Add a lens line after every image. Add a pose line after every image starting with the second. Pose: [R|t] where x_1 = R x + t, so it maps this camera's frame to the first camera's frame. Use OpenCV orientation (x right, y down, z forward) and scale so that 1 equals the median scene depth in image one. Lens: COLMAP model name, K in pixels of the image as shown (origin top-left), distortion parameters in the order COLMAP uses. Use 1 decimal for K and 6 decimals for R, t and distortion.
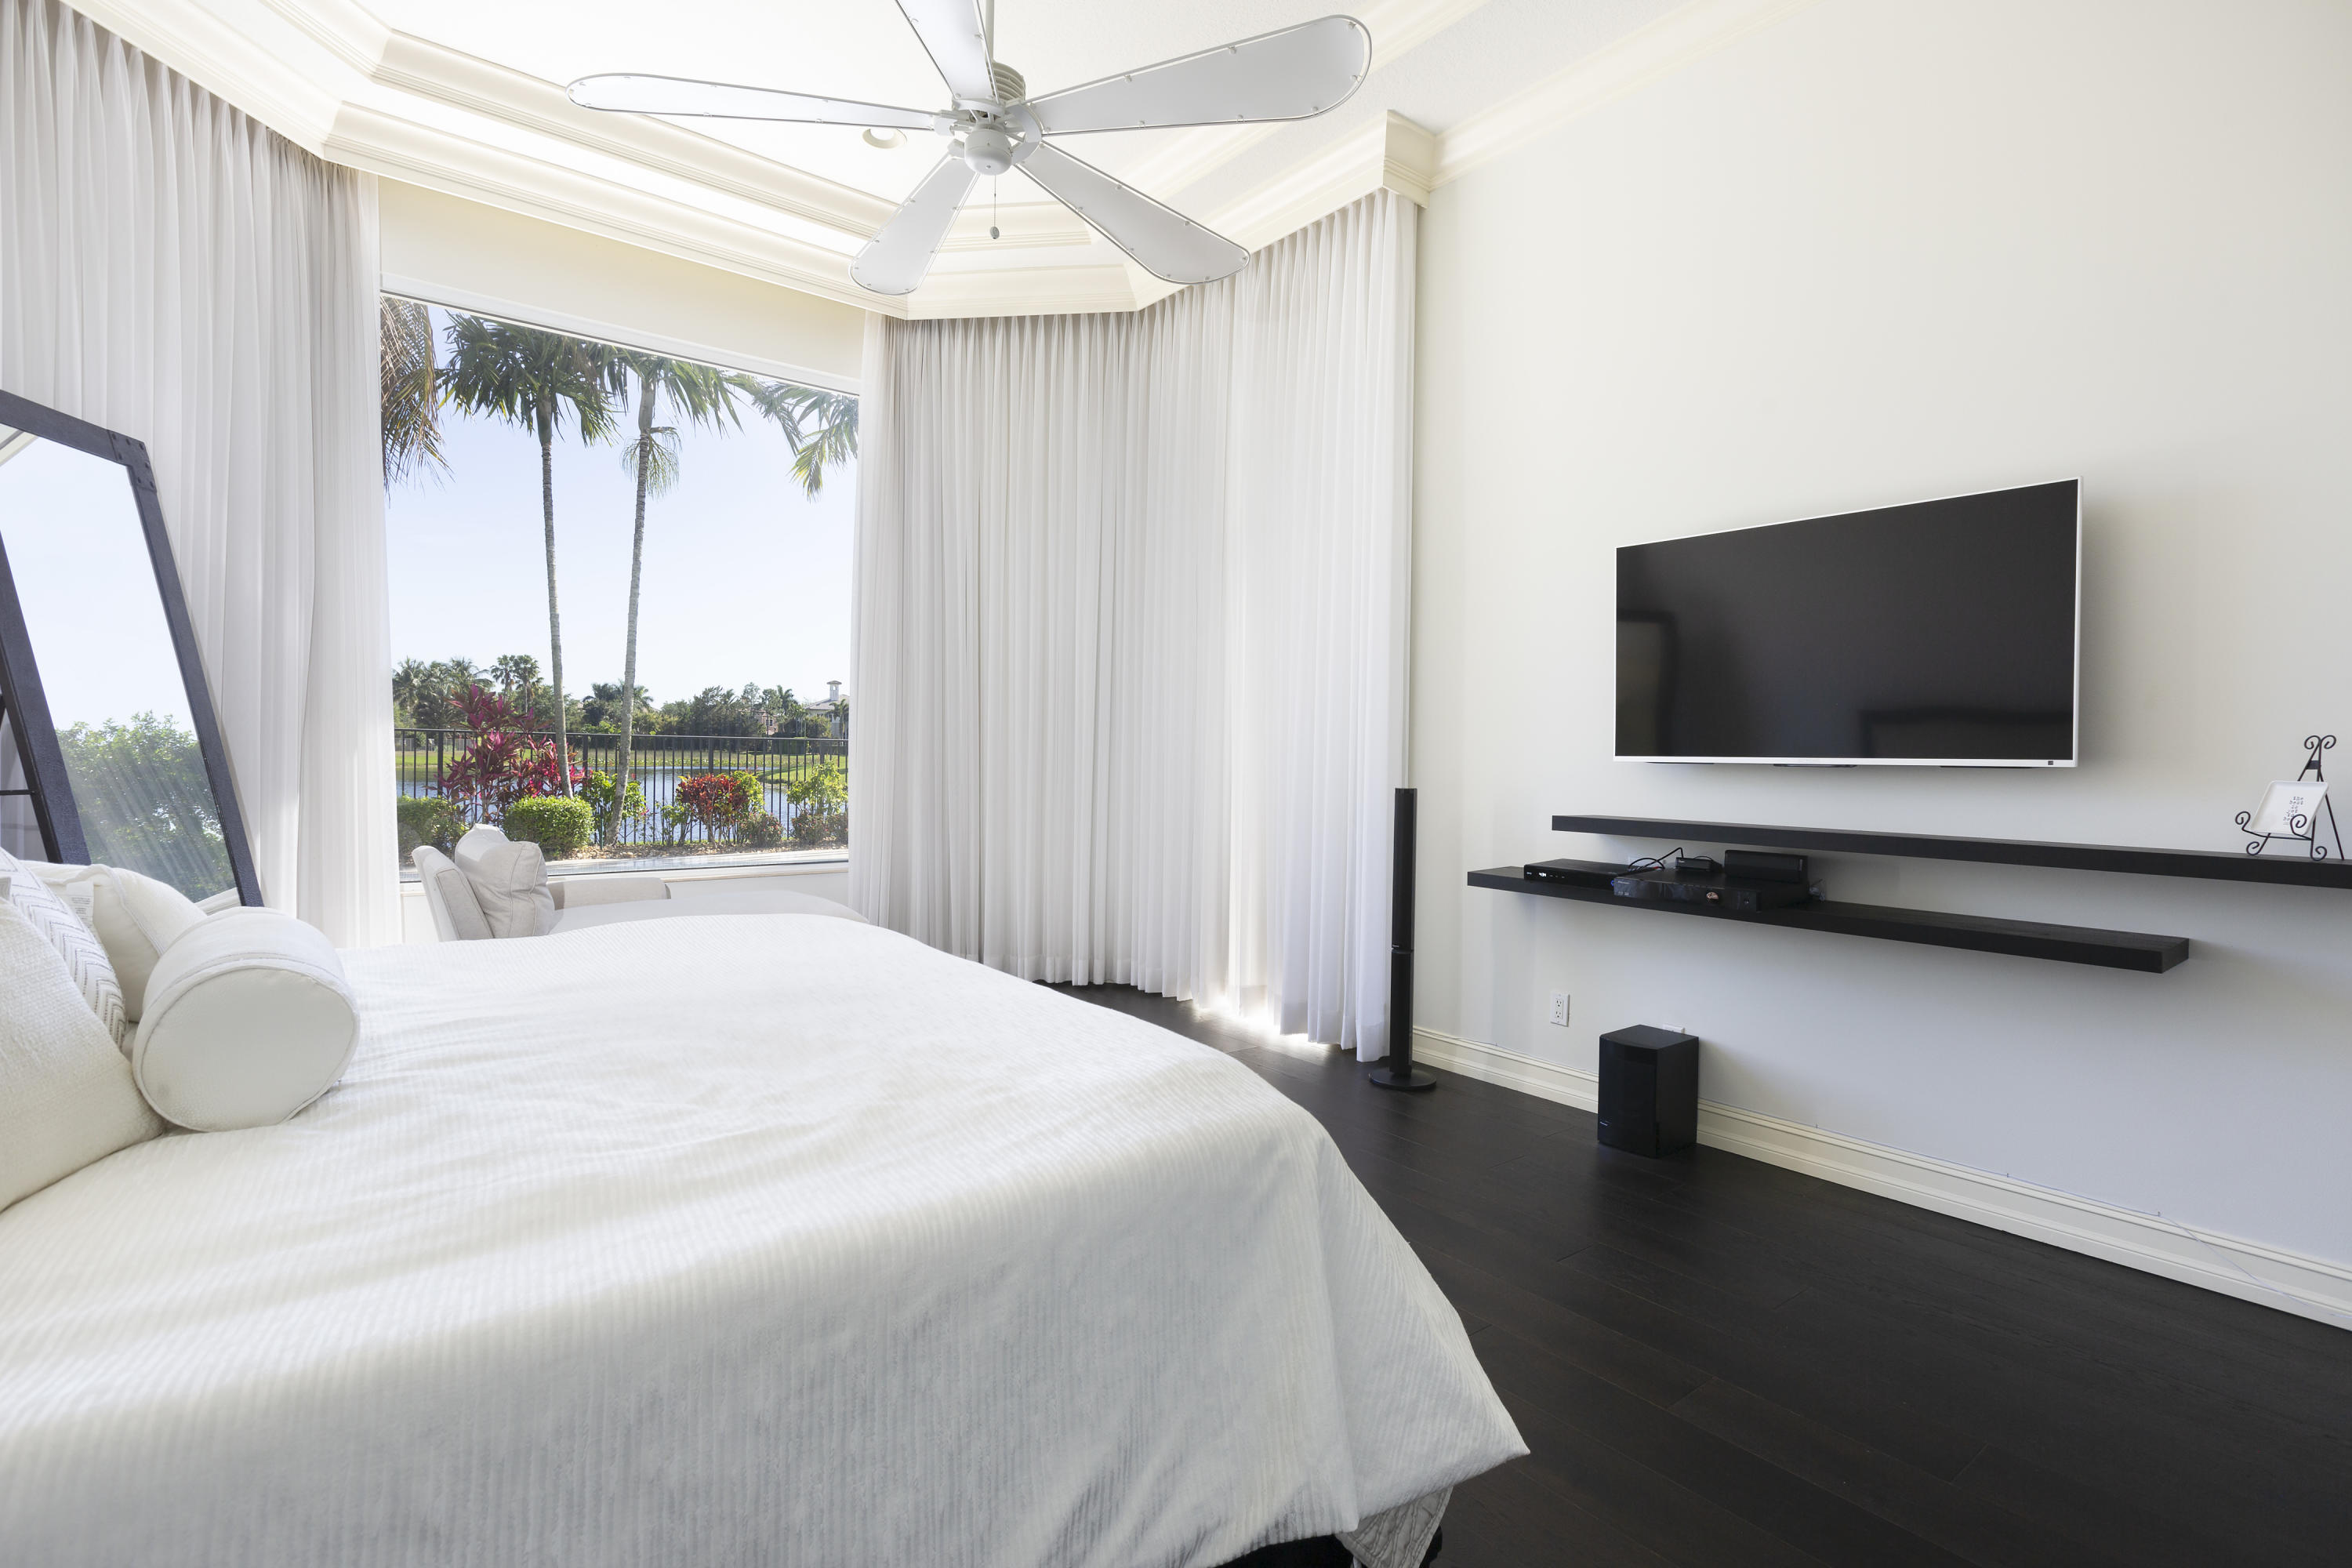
lens RADIAL K [[1155.9, 0, 1175.1], [0, 1155.9, 772.7], [0, 0, 1]] dist [0.006241, -0.000035]
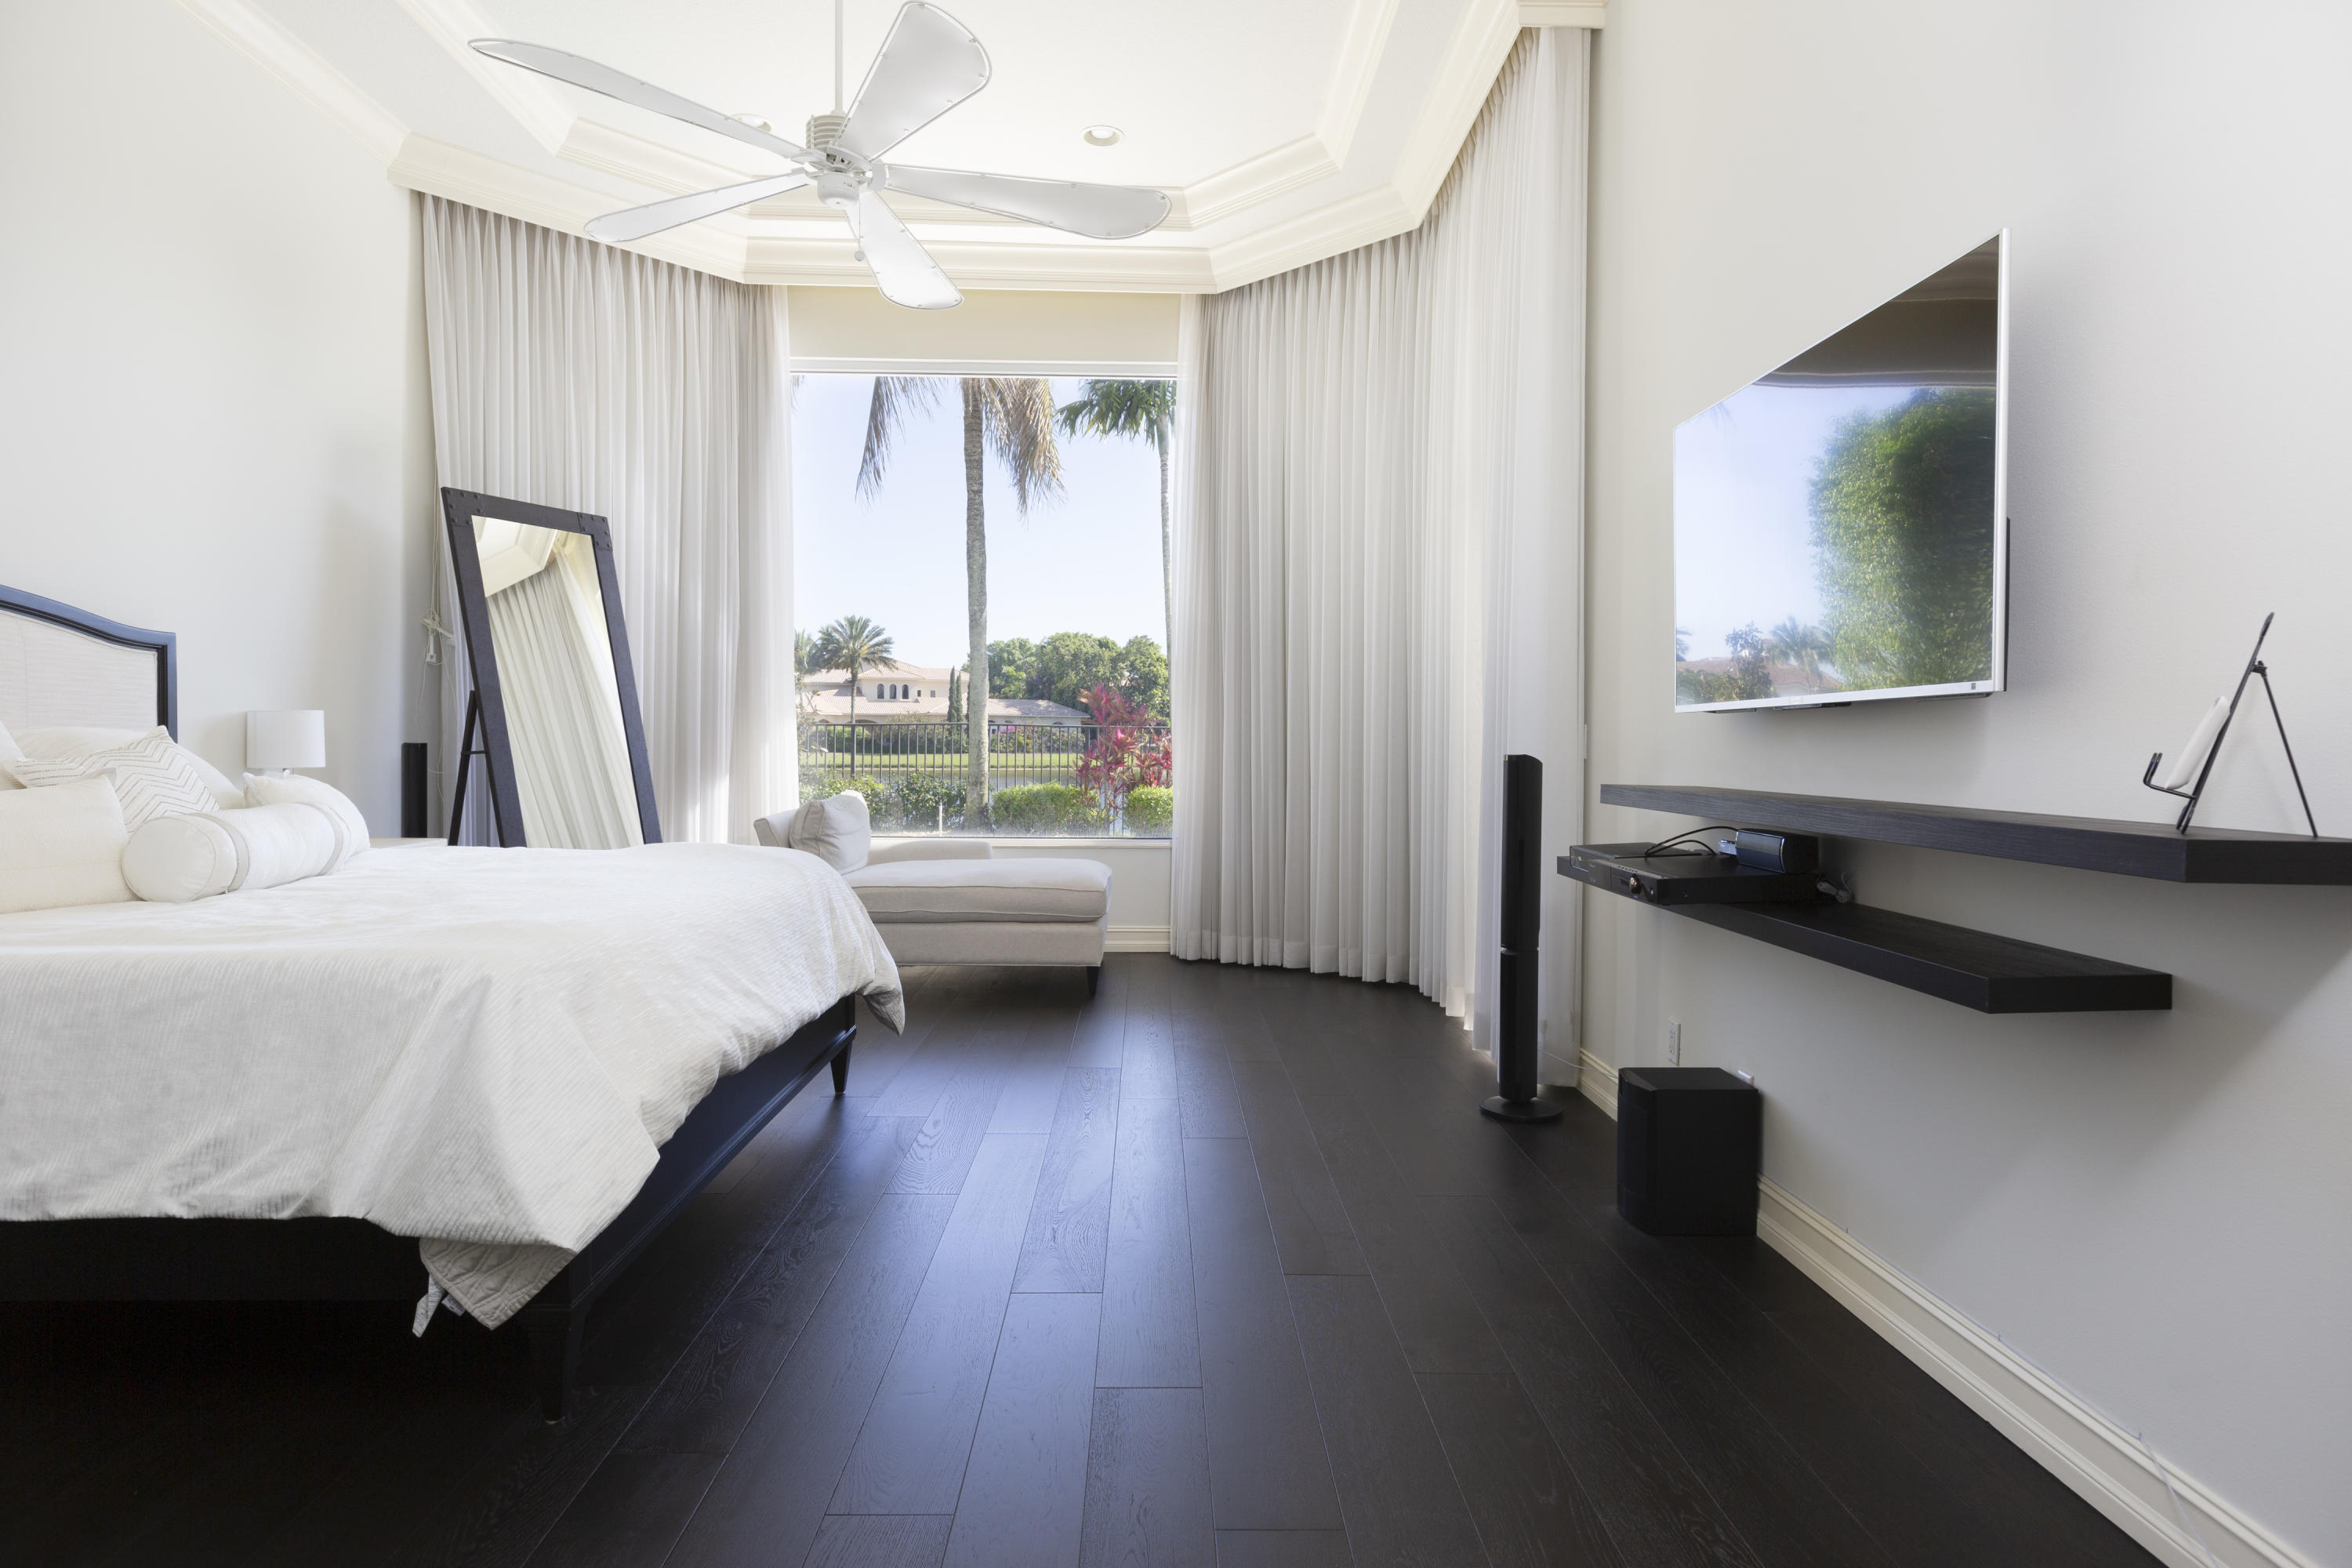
lens RADIAL K [[1337.0, 0, 1177.2], [0, 1337.0, 786.9], [0, 0, 1]] dist [-0.003362, -0.001046]
pose [[0.785024, 0.009767, -0.619388, 0.591538], [-0.006985, 0.999952, 0.006915, 0.031196], [0.619425, -0.001102, 0.785055, 0.105429]]
